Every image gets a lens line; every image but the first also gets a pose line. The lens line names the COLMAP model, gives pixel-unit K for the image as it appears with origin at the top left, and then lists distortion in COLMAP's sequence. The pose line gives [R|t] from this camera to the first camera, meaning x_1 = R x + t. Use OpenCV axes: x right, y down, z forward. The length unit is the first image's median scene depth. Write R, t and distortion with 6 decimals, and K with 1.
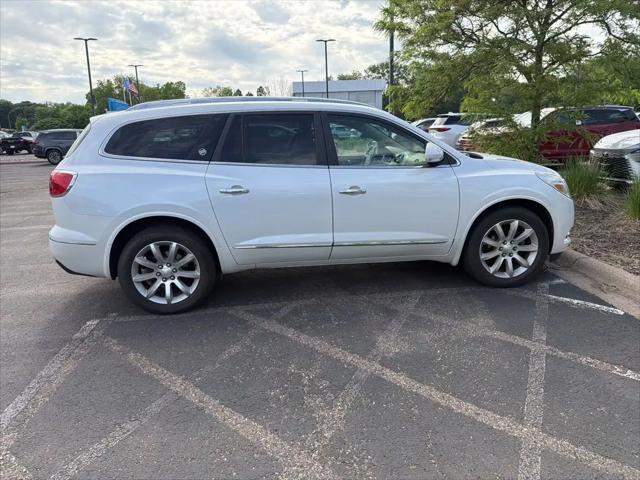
lens RADIAL K [[451.0, 0, 316.1], [0, 451.0, 237.2], [0, 0, 1]] dist [0.030660, -0.040025]
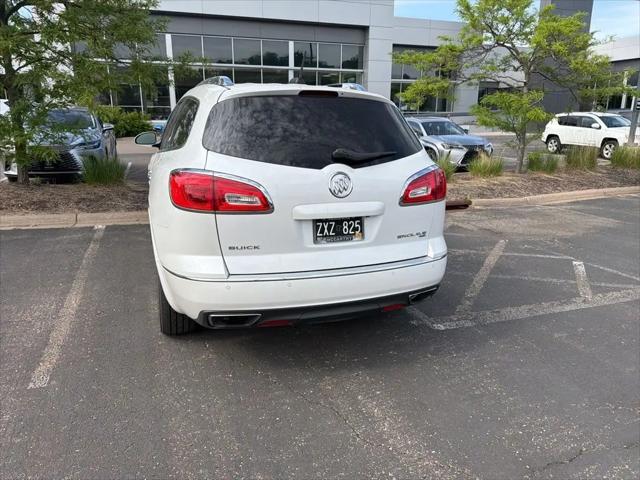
lens RADIAL K [[451.0, 0, 314.9], [0, 451.0, 231.0], [0, 0, 1]] dist [0.030660, -0.040025]
pose [[-0.218955, -0.196089, 0.955828, -1.246828], [0.221459, 0.944046, 0.244402, -0.267096], [-0.950271, 0.265190, -0.163278, 1.311378]]
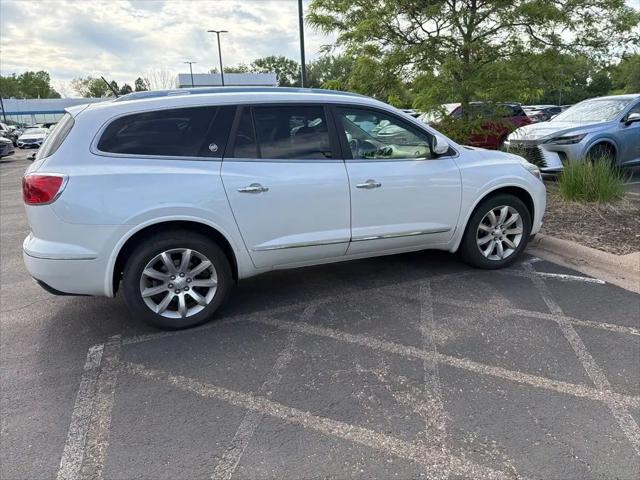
lens RADIAL K [[451.0, 0, 324.1], [0, 451.0, 241.9], [0, 0, 1]] dist [0.030660, -0.040025]
pose [[0.967084, -0.068167, 0.245159, -0.266389], [0.063221, 0.997607, 0.027997, -0.010889], [-0.246480, -0.011576, 0.969079, 0.058977]]
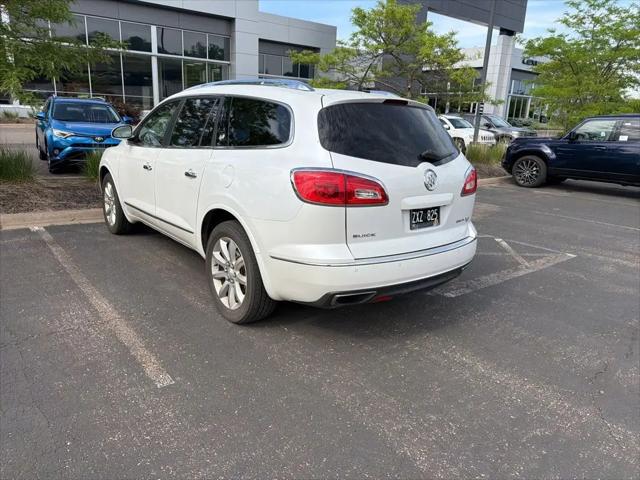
lens RADIAL K [[451.0, 0, 315.0], [0, 451.0, 233.2], [0, 0, 1]] dist [0.030660, -0.040025]
pose [[-0.522908, -0.197666, 0.829154, -1.190340], [0.169118, 0.929344, 0.328205, -0.369012], [-0.835444, 0.311846, -0.452532, 1.702963]]
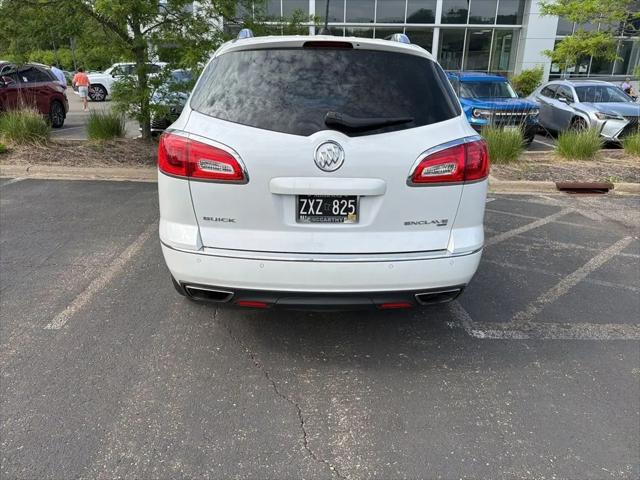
lens RADIAL K [[451.0, 0, 315.9], [0, 451.0, 238.2], [0, 0, 1]] dist [0.030660, -0.040025]
pose [[0.092389, -0.286633, 0.953575, -1.177120], [0.207635, 0.942164, 0.263086, -0.217538], [-0.973834, 0.173689, 0.146561, 1.107385]]
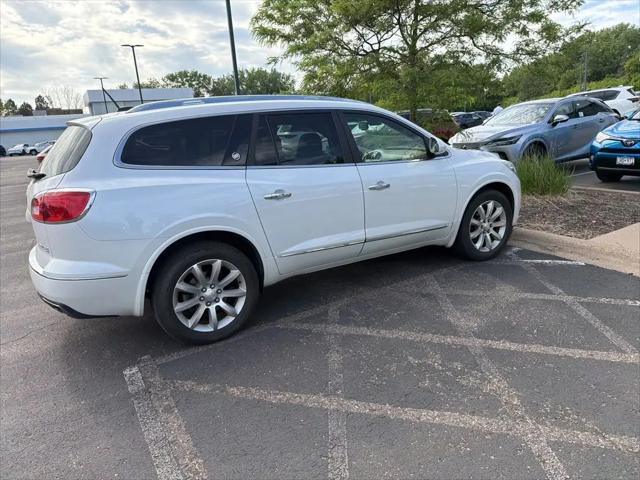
lens RADIAL K [[451.0, 0, 315.8], [0, 451.0, 240.5], [0, 0, 1]] dist [0.030660, -0.040025]
pose [[0.912902, -0.125645, 0.388360, -0.468054], [0.130430, 0.991357, 0.014135, -0.012884], [-0.386779, 0.037749, 0.921399, 0.108123]]
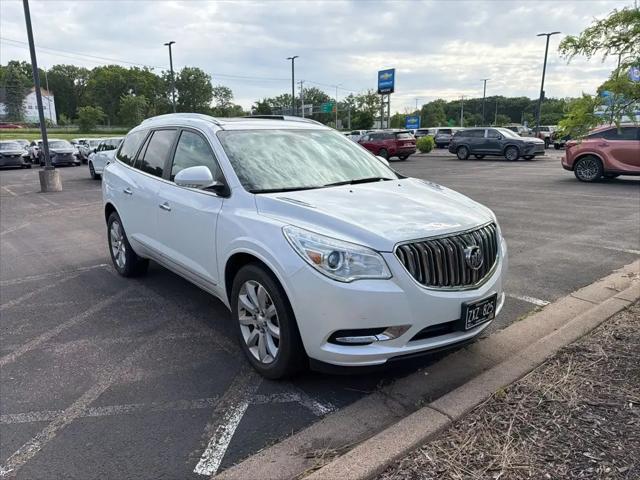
lens RADIAL K [[451.0, 0, 314.6], [0, 451.0, 243.9], [0, 0, 1]] dist [0.030660, -0.040025]
pose [[0.529310, 0.216769, -0.820270, 1.109428], [-0.196482, 0.971846, 0.130039, -0.218741], [0.825364, 0.092337, 0.556999, 0.715773]]
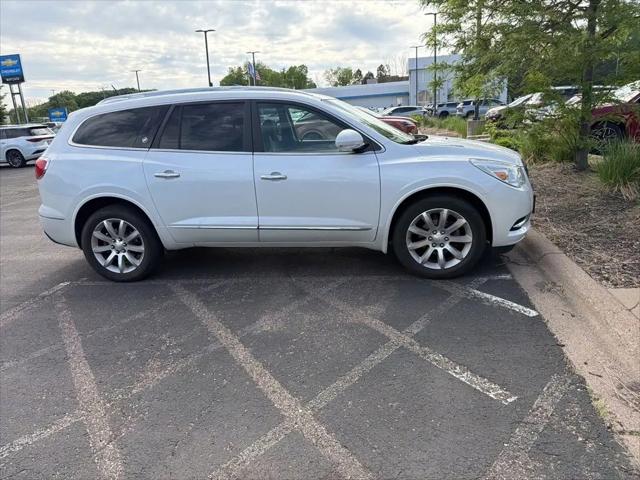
lens RADIAL K [[451.0, 0, 314.8], [0, 451.0, 238.1], [0, 0, 1]] dist [0.030660, -0.040025]
pose [[0.964476, 0.044593, -0.260378, 0.452459], [-0.033255, 0.998304, 0.047789, -0.014050], [0.262067, -0.037432, 0.964323, 0.012846]]
